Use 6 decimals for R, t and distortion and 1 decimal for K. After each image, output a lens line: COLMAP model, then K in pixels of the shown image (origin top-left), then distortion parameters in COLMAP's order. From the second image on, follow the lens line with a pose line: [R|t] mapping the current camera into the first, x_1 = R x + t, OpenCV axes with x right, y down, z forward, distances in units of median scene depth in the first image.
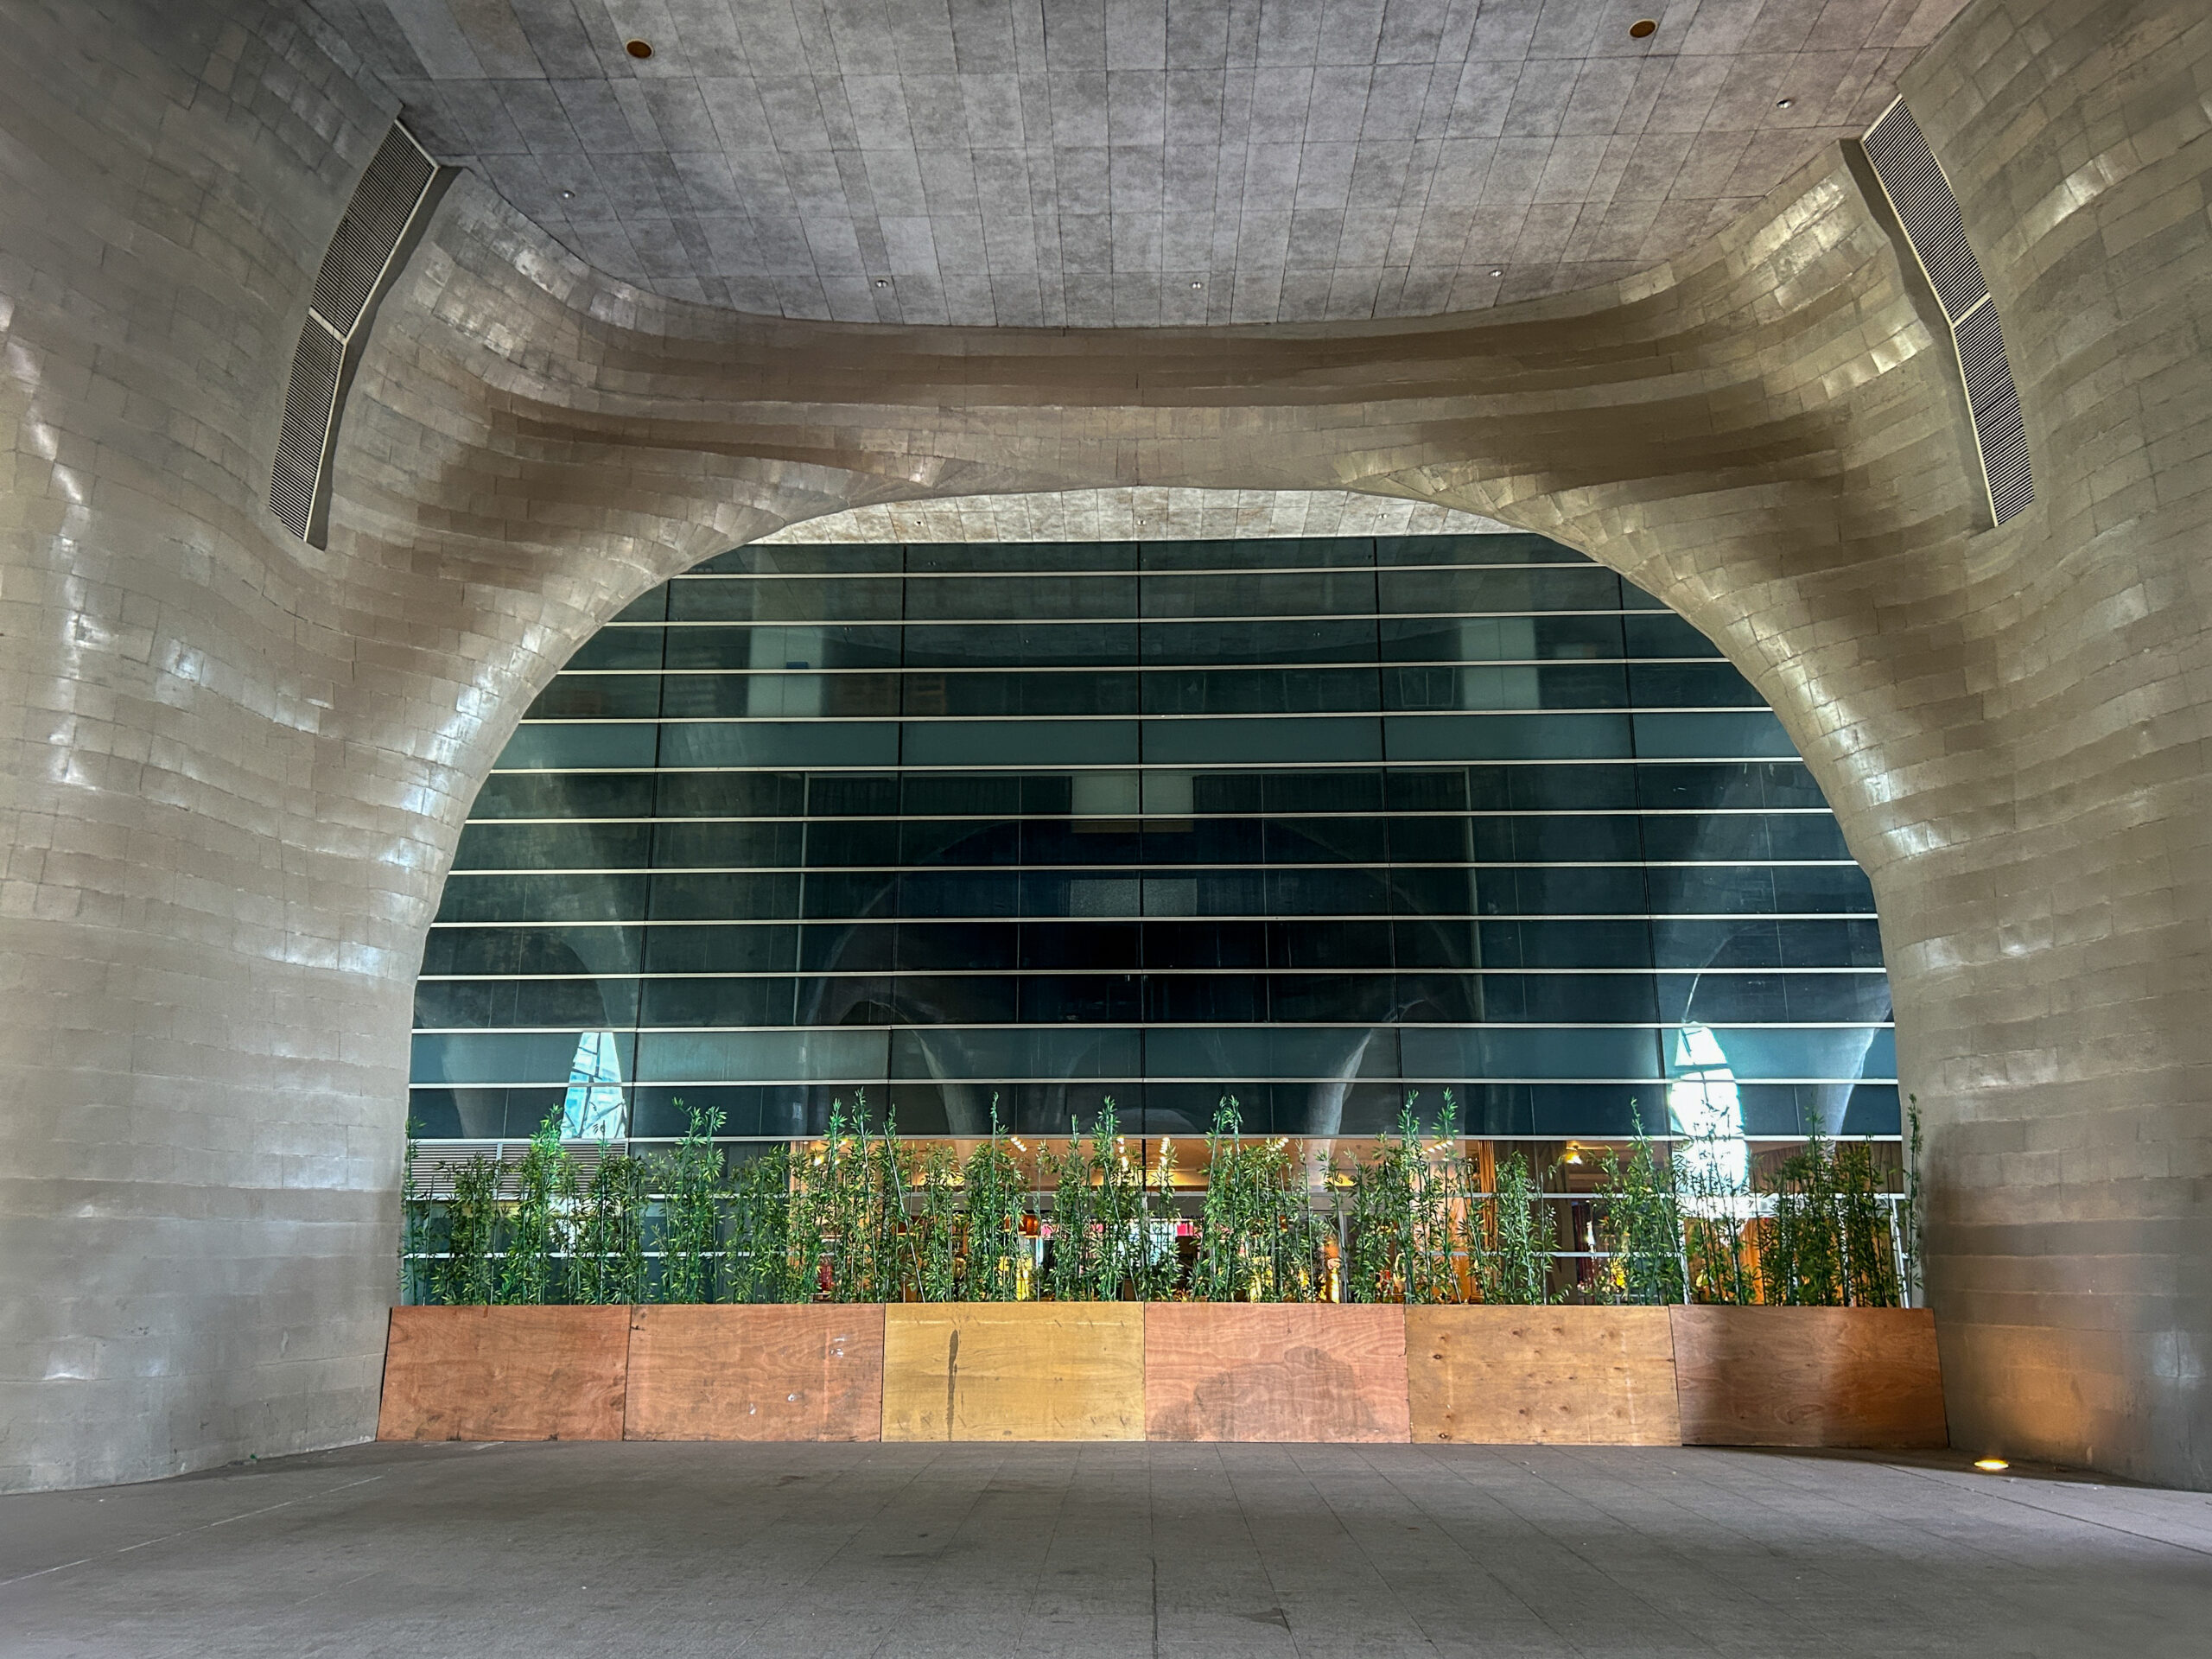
lens RADIAL K [[1687.0, 0, 1102.8], [0, 1687.0, 825.7], [0, 0, 1]] dist [0.068227, -0.074187]
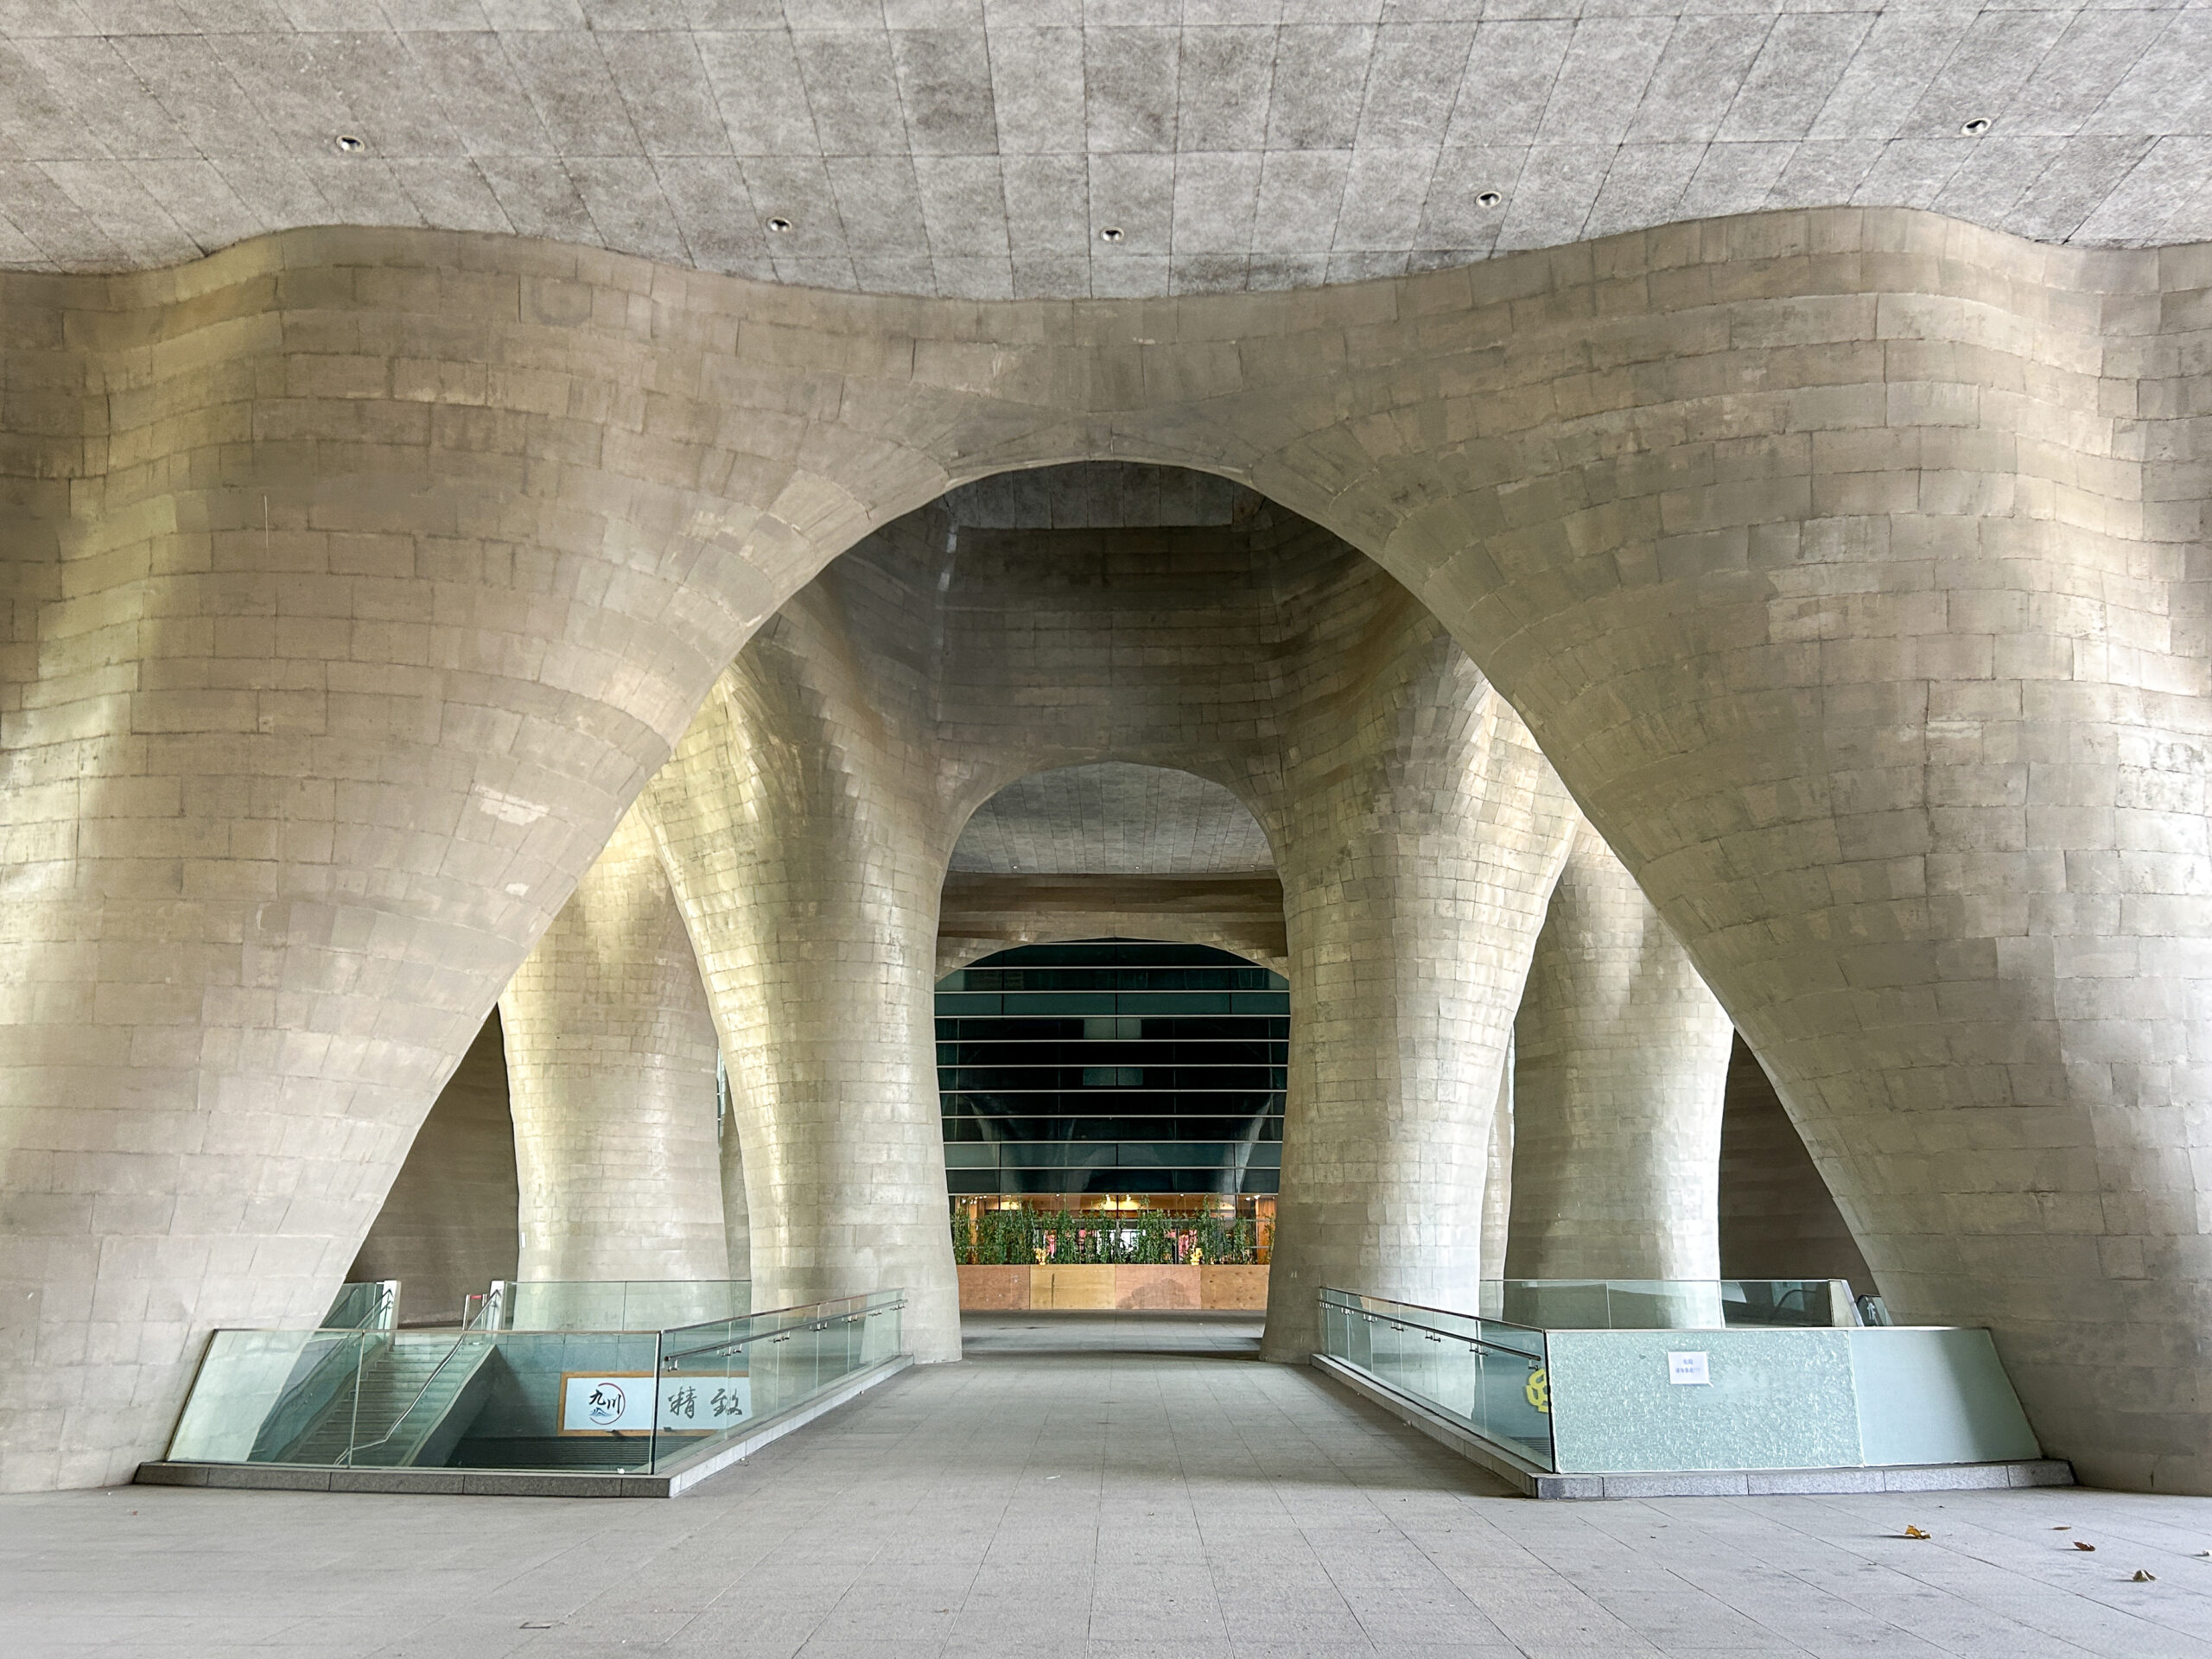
lens RADIAL K [[1687.0, 0, 1116.9], [0, 1687.0, 808.1], [0, 0, 1]] dist [0.068227, -0.074187]
pose [[0.999834, 0.002698, 0.018044, -0.022205], [-0.002635, 0.999990, -0.003503, -0.395206], [-0.018053, 0.003455, 0.999831, -1.533036]]
